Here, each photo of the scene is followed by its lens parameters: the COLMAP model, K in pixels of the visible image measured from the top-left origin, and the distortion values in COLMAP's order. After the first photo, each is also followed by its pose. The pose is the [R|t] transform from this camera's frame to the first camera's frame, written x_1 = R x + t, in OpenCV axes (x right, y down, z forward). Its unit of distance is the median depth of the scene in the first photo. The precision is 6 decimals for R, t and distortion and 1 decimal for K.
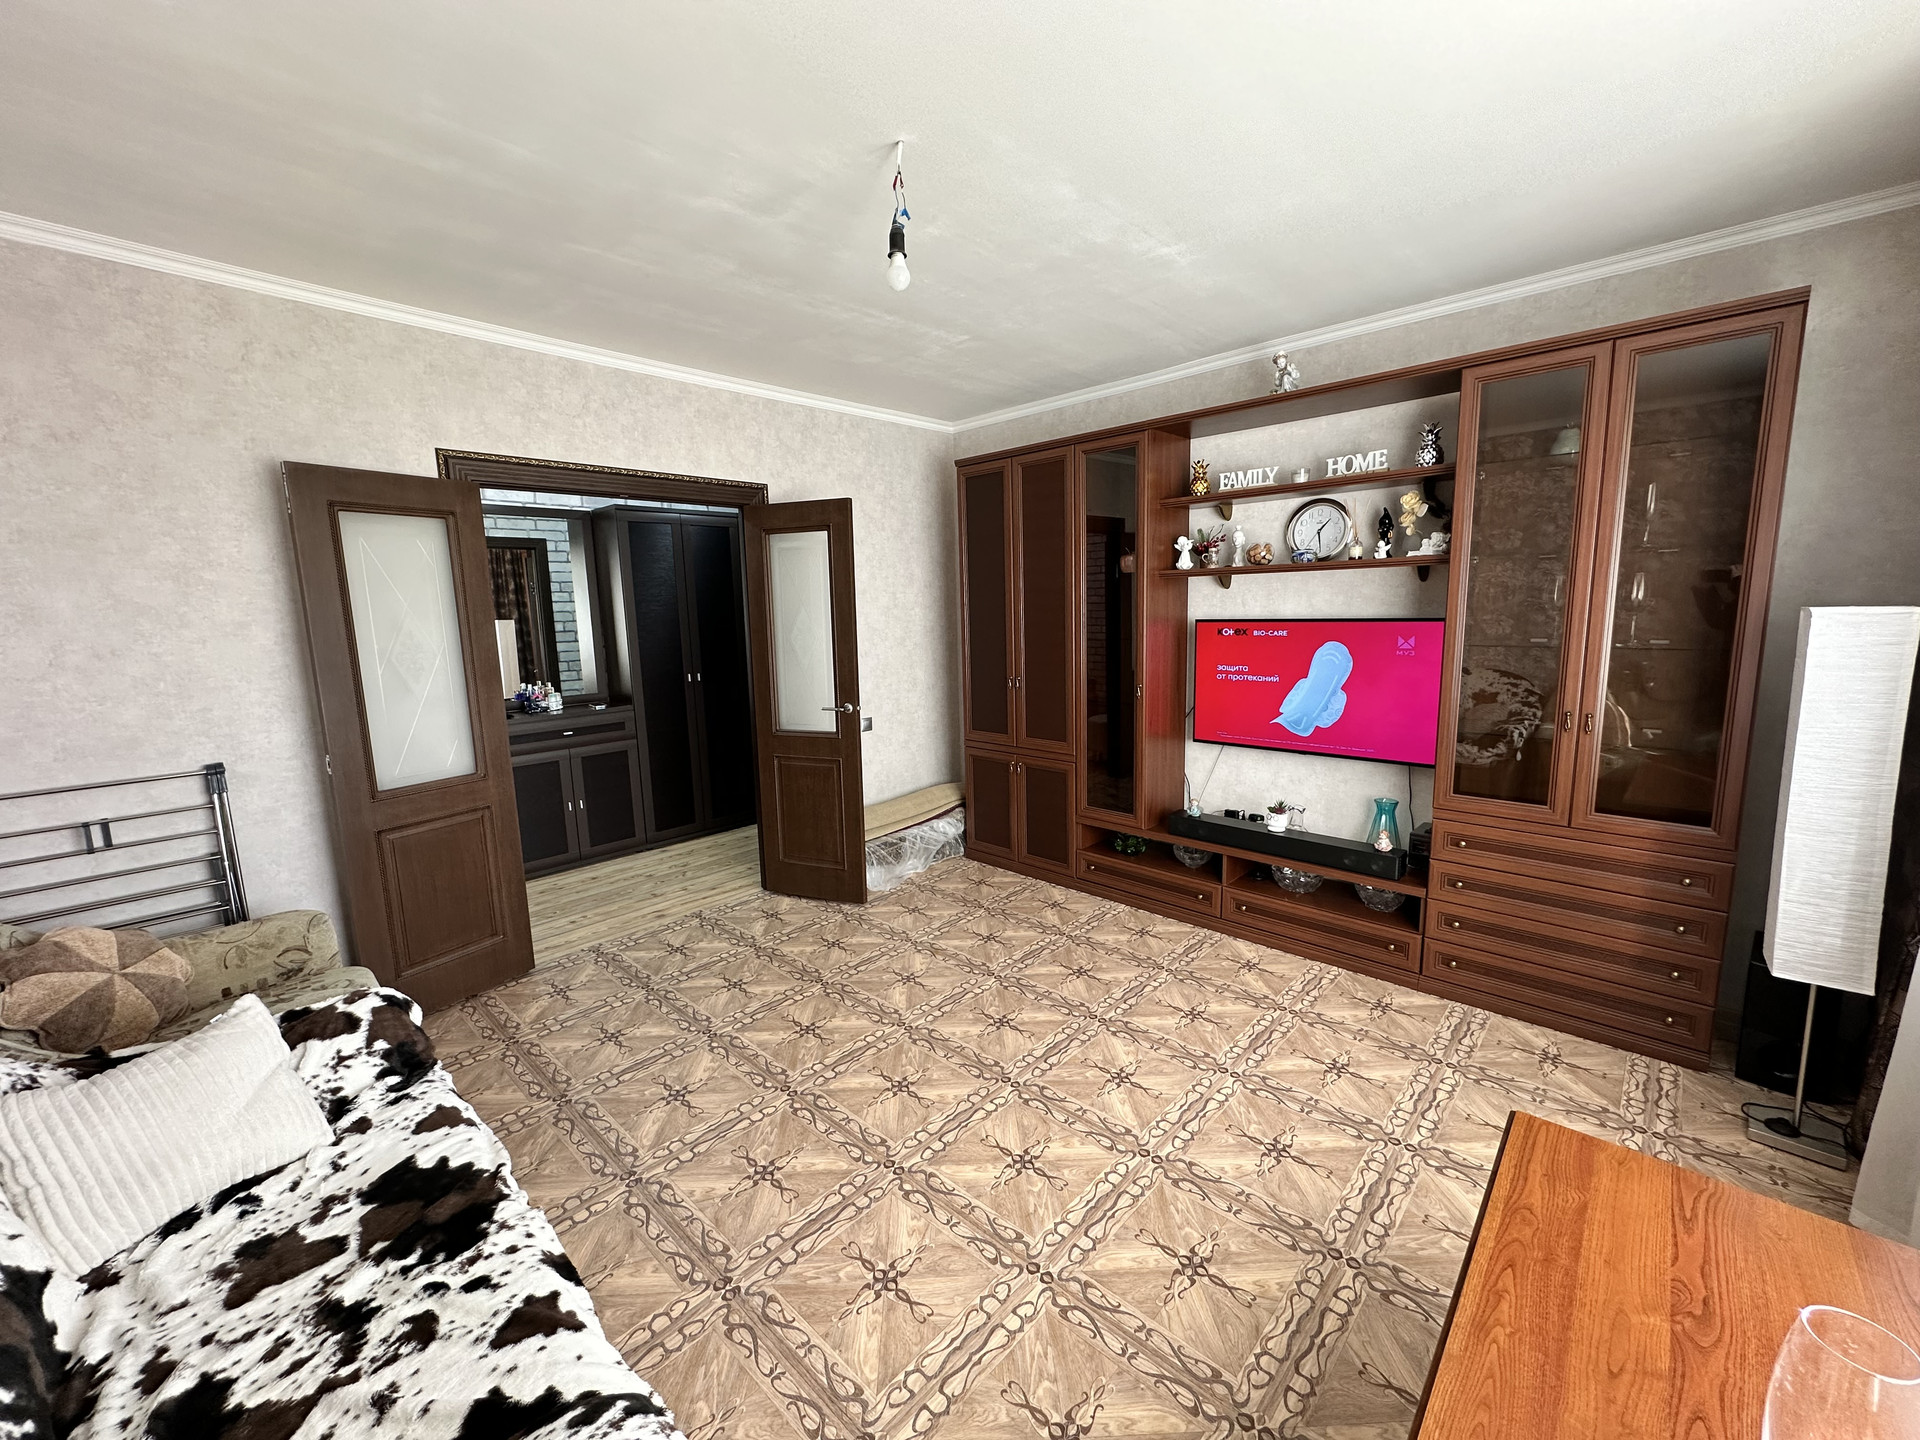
lens RADIAL K [[768.8, 0, 955.5], [0, 768.8, 720.5], [0, 0, 1]] dist [-0.005196, 0.001065]
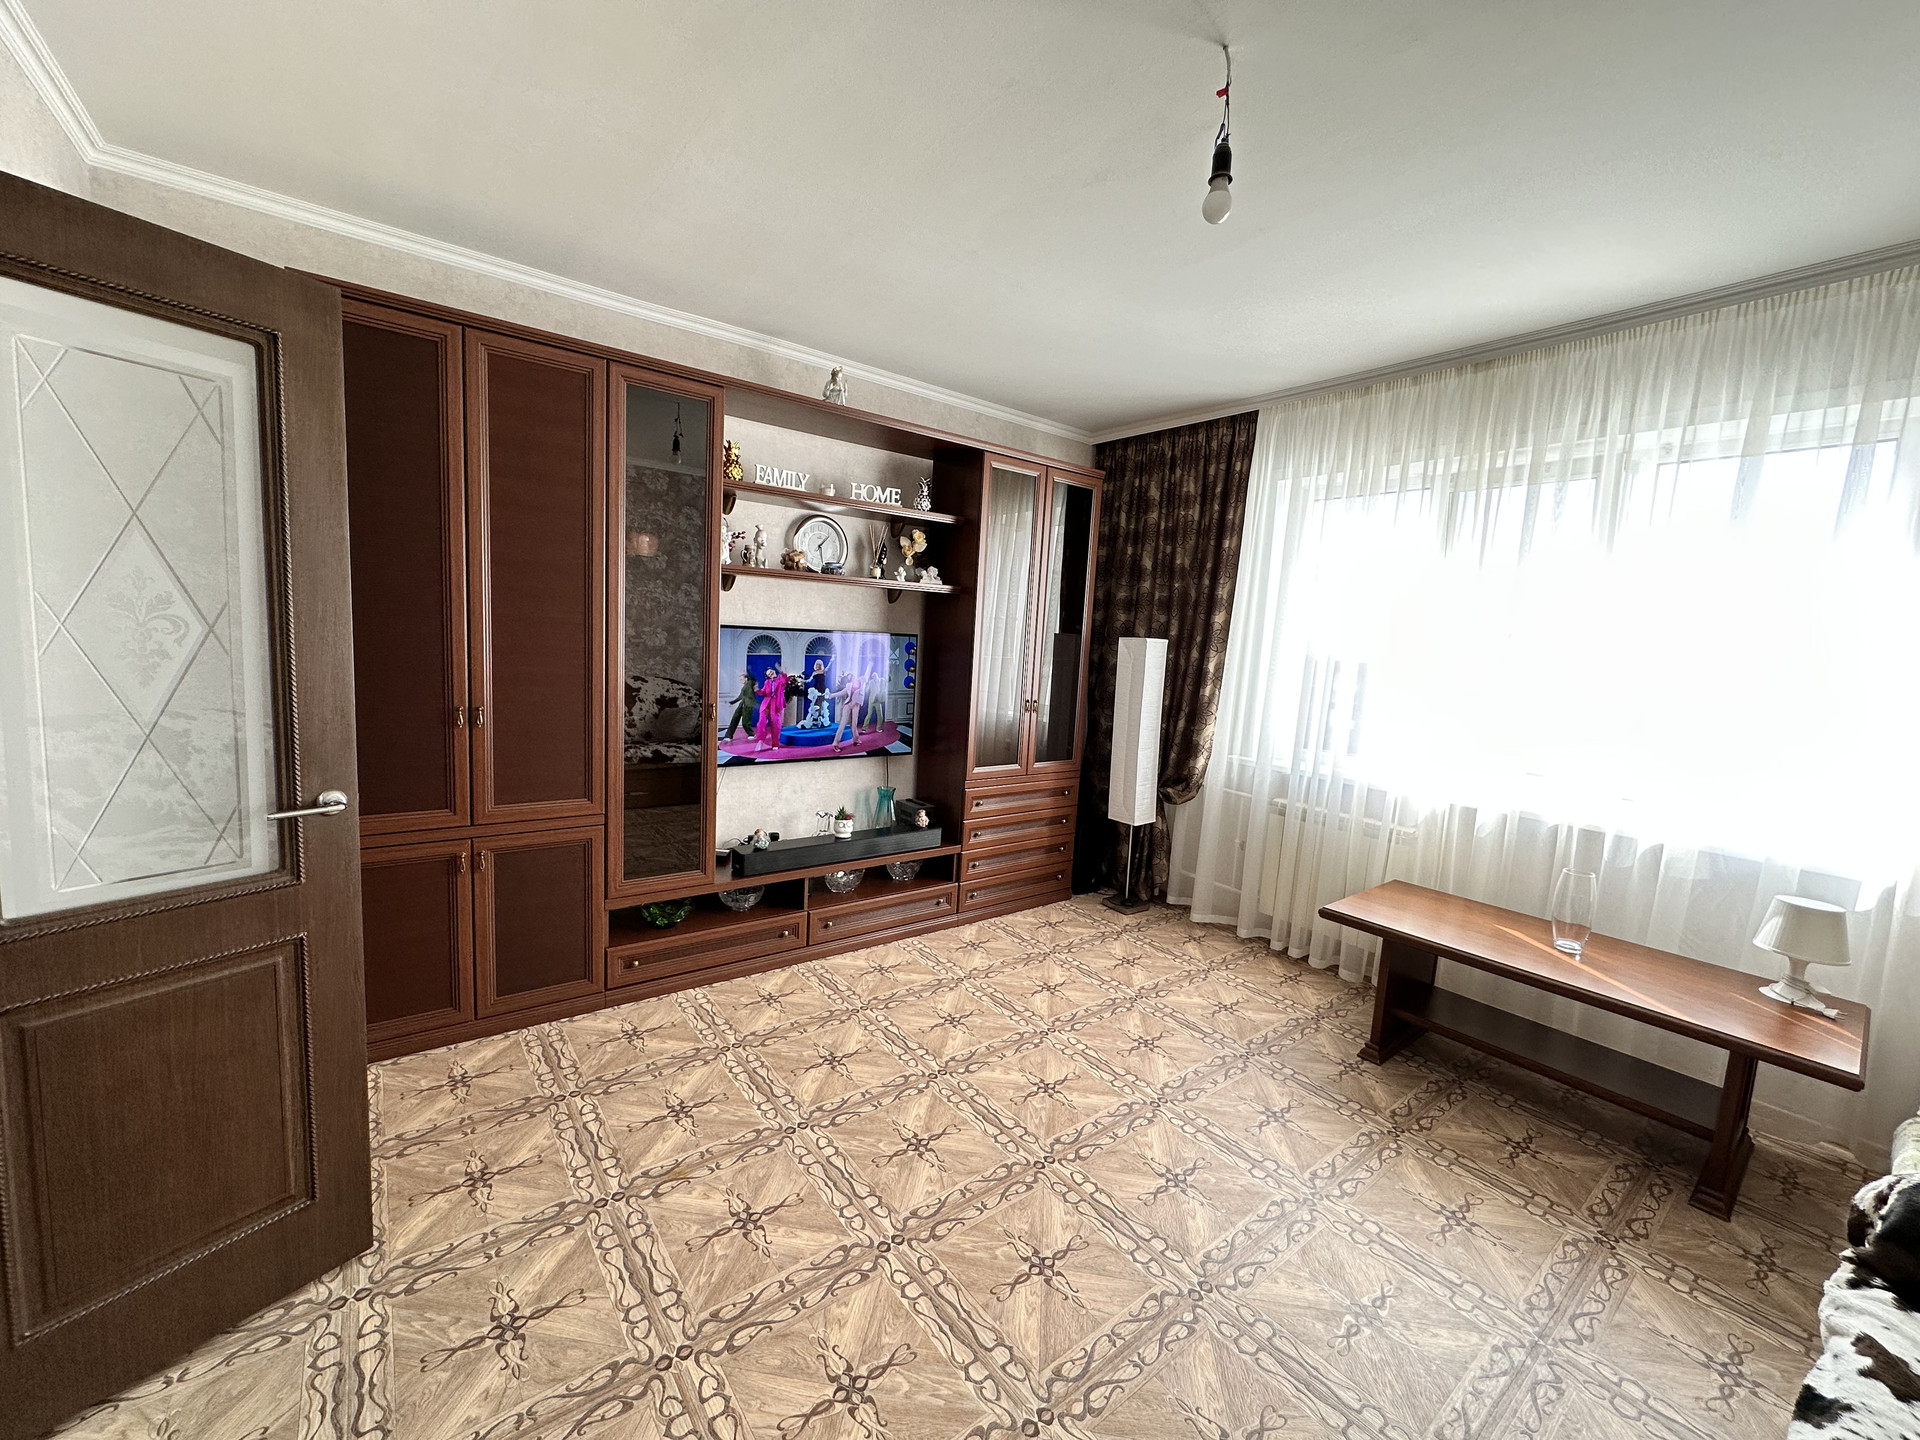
lens RADIAL K [[768.8, 0, 958.9], [0, 768.8, 721.7], [0, 0, 1]] dist [-0.005196, 0.001065]
pose [[0.145563, -0.081878, 0.985955, -0.564600], [0.091884, 0.993381, 0.068929, -0.066187], [-0.985073, 0.080560, 0.152123, 0.696004]]
